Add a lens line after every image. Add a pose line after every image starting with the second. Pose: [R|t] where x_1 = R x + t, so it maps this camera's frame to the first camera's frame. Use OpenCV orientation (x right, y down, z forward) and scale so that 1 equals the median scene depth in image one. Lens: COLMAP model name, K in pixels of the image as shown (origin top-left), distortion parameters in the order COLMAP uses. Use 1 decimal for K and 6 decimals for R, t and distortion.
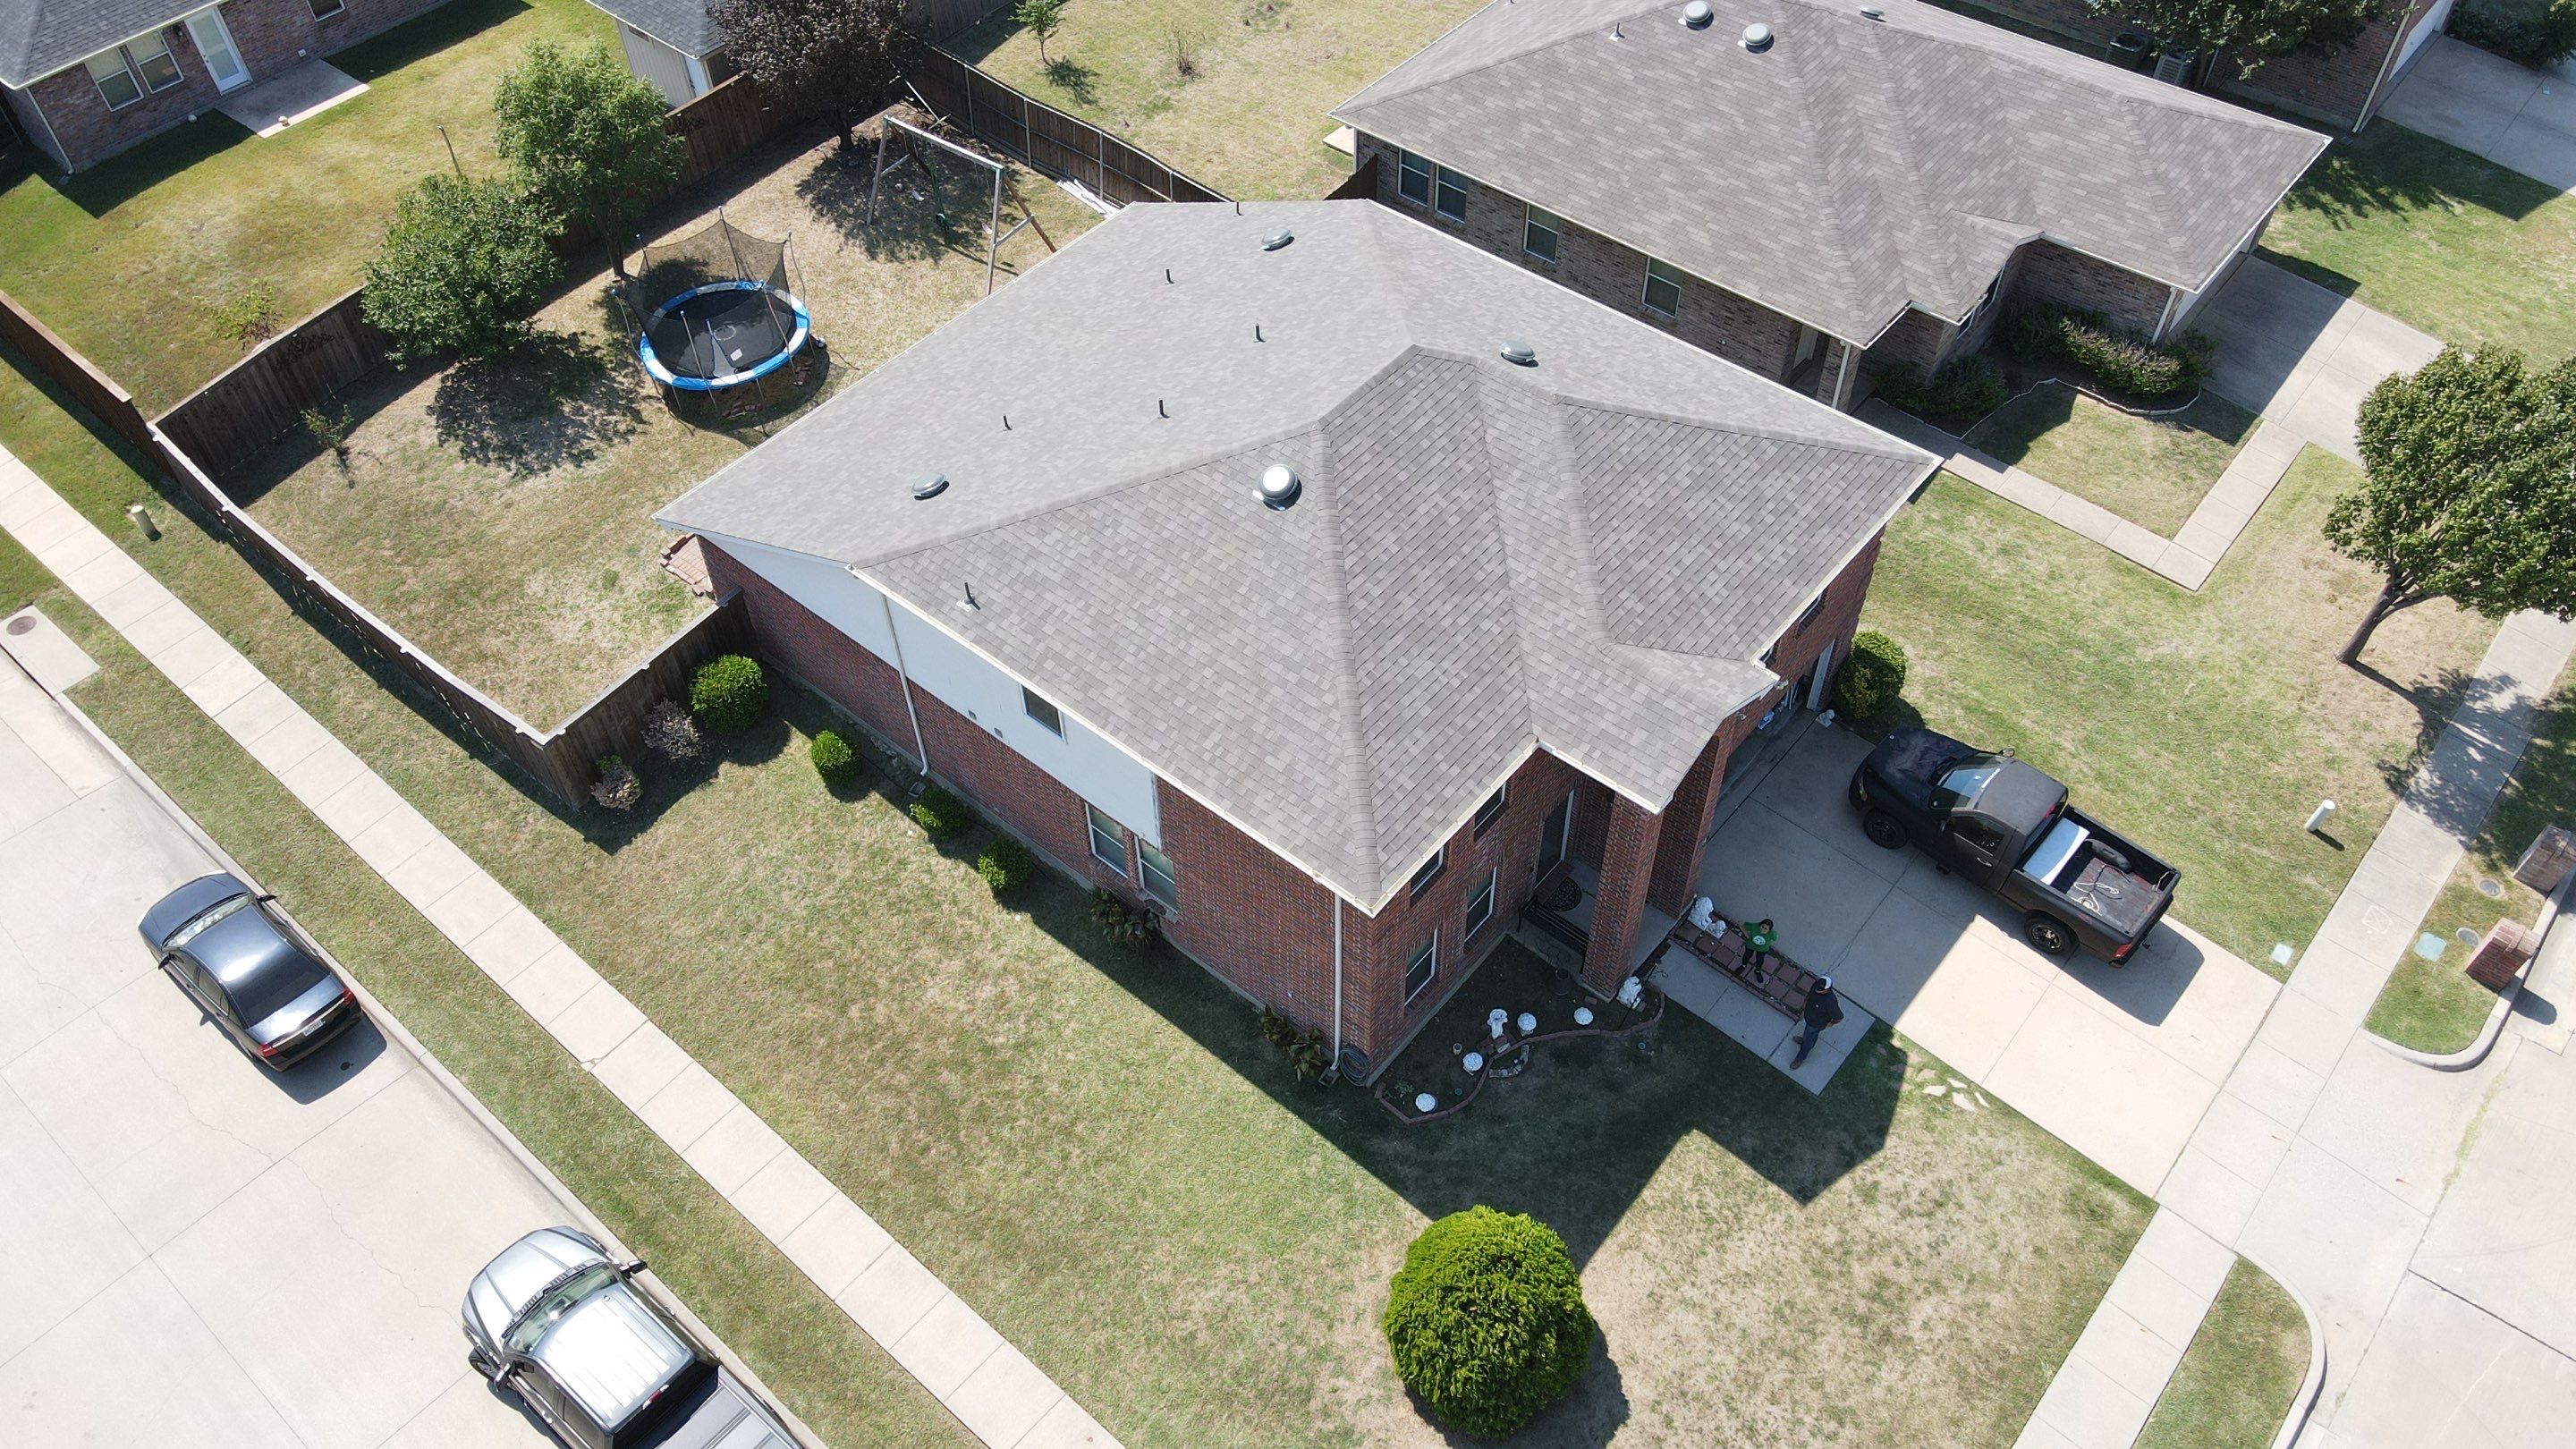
lens RADIAL K [[1898.7, 0, 1278.2], [0, 1898.7, 717.0], [0, 0, 1]] dist [0.004276, 0.028959]
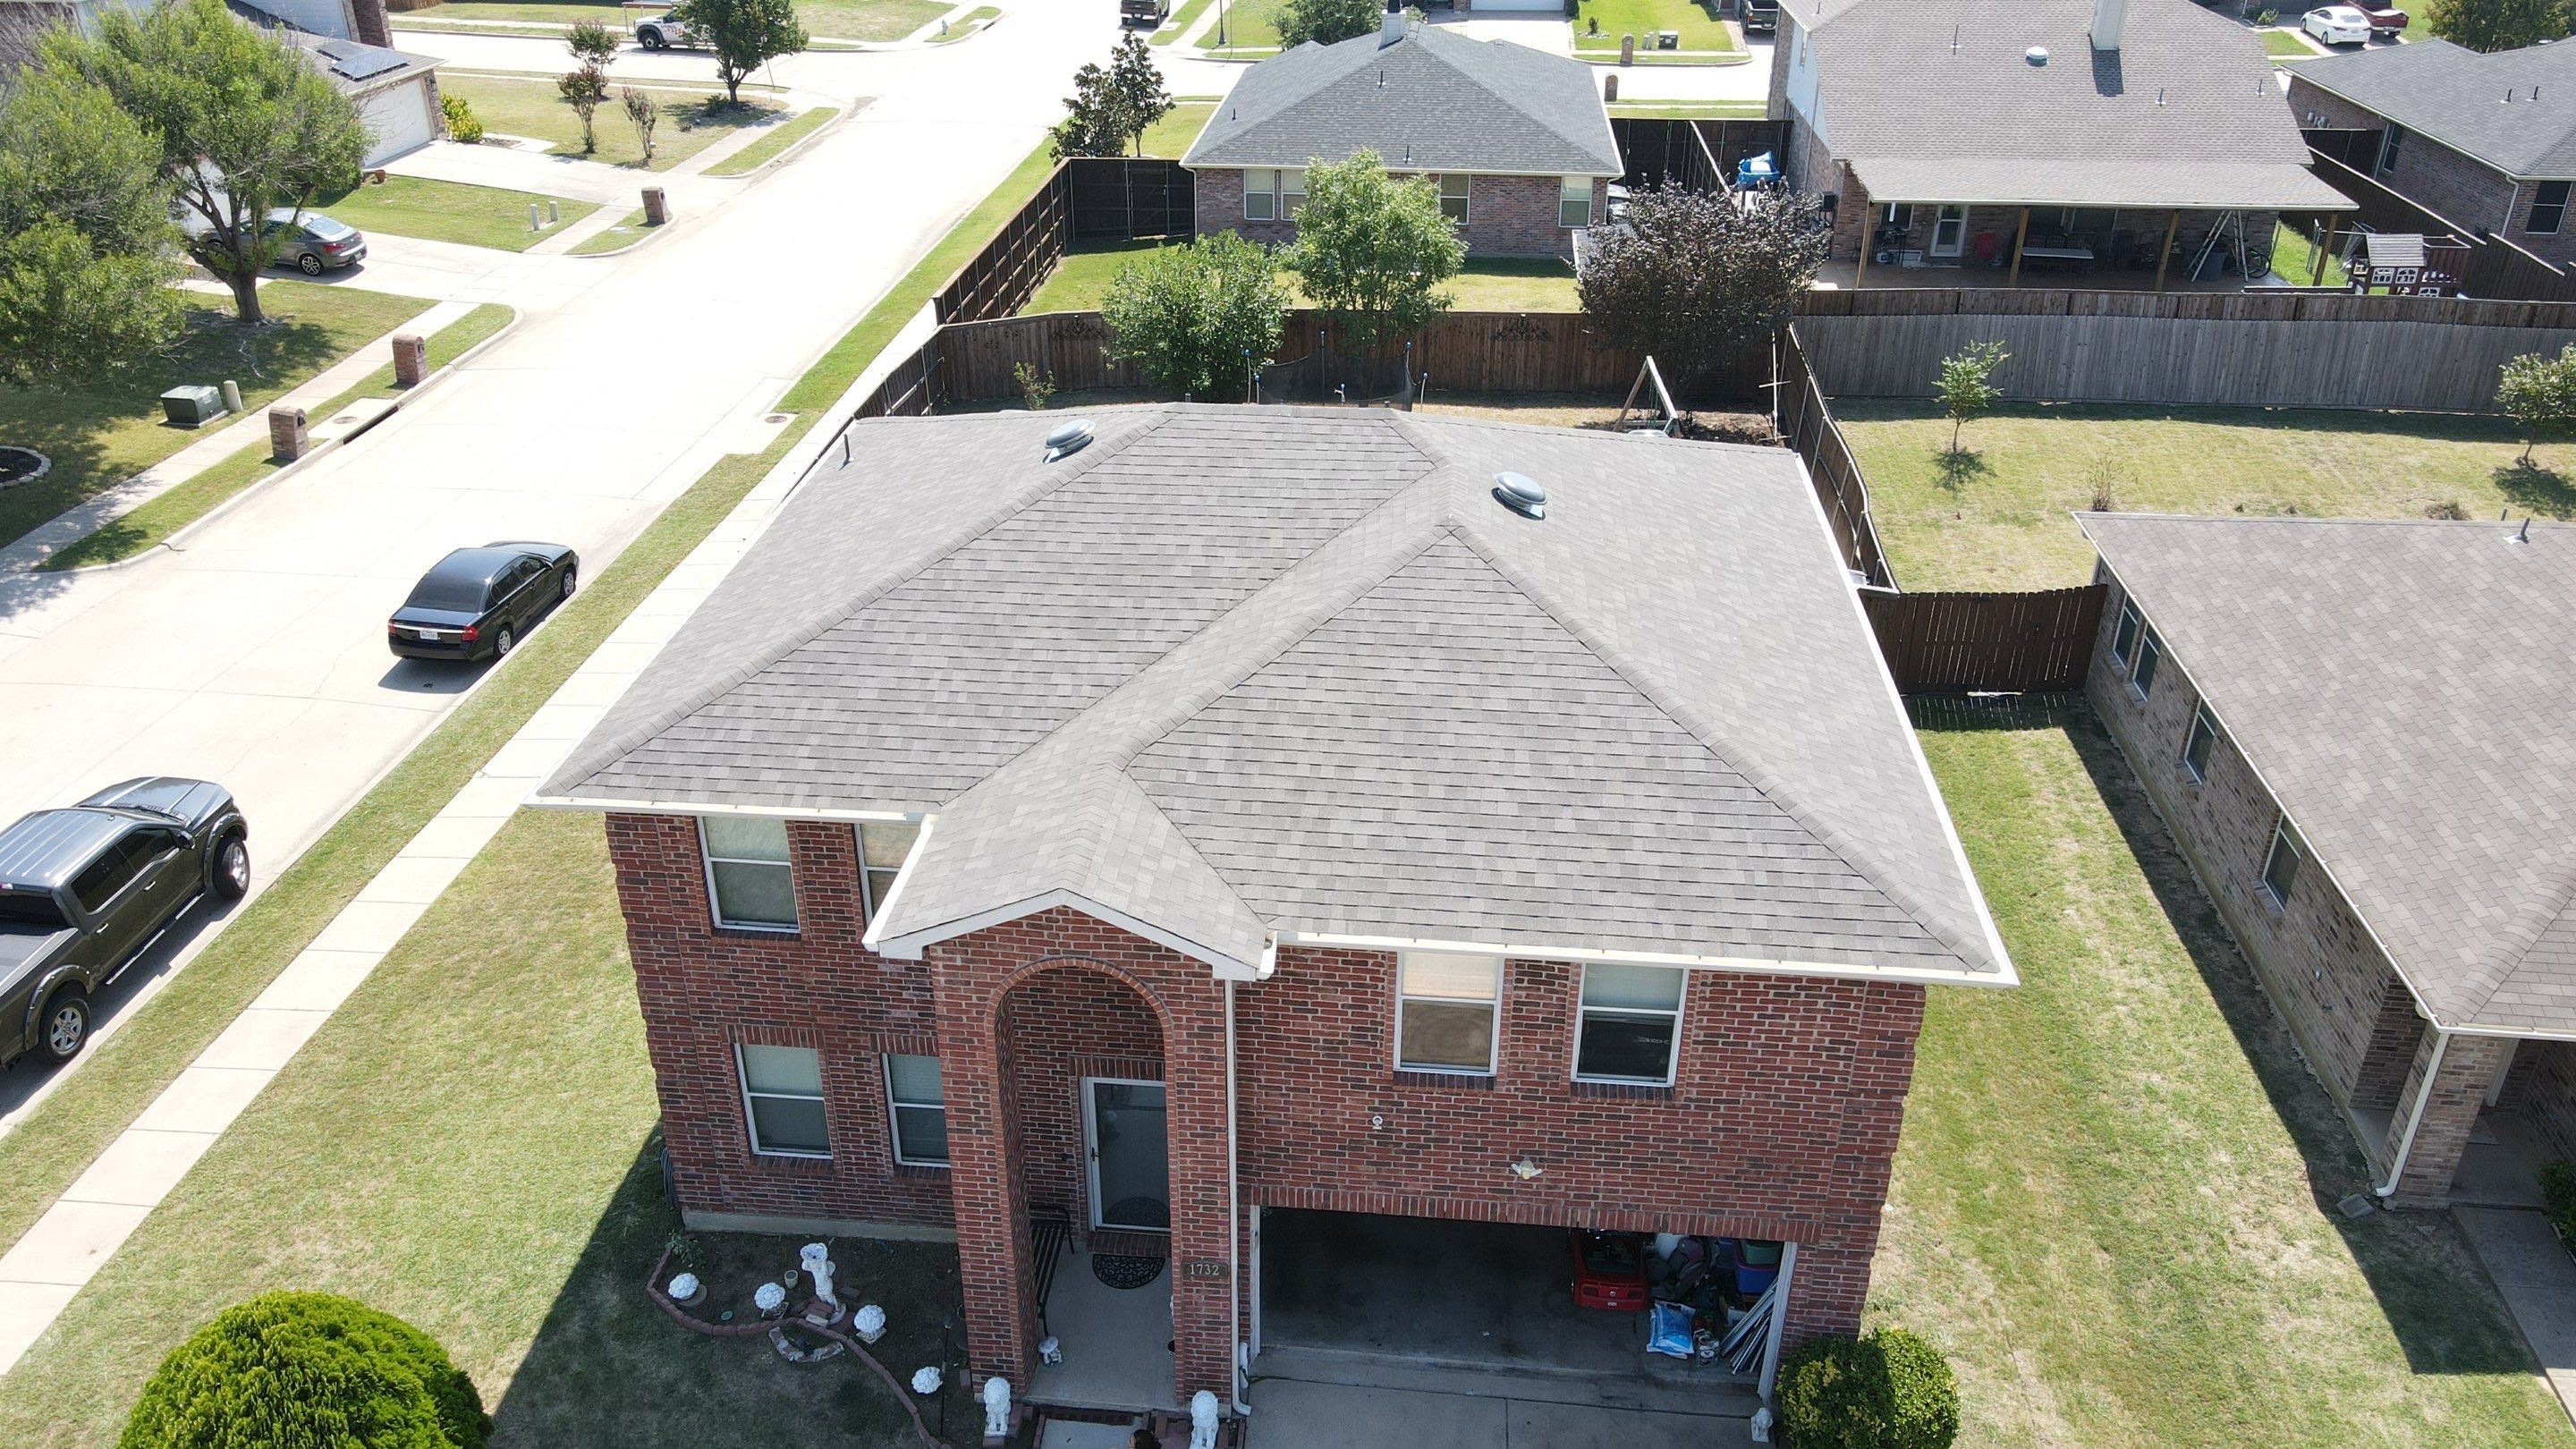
lens RADIAL K [[1898.7, 0, 1285.0], [0, 1898.7, 732.5], [0, 0, 1]] dist [0.004276, 0.028959]
pose [[0.571324, 0.413179, -0.709135, 0.449084], [-0.623405, 0.780454, -0.047521, -0.036650], [0.533812, 0.469228, 0.703470, 0.421062]]
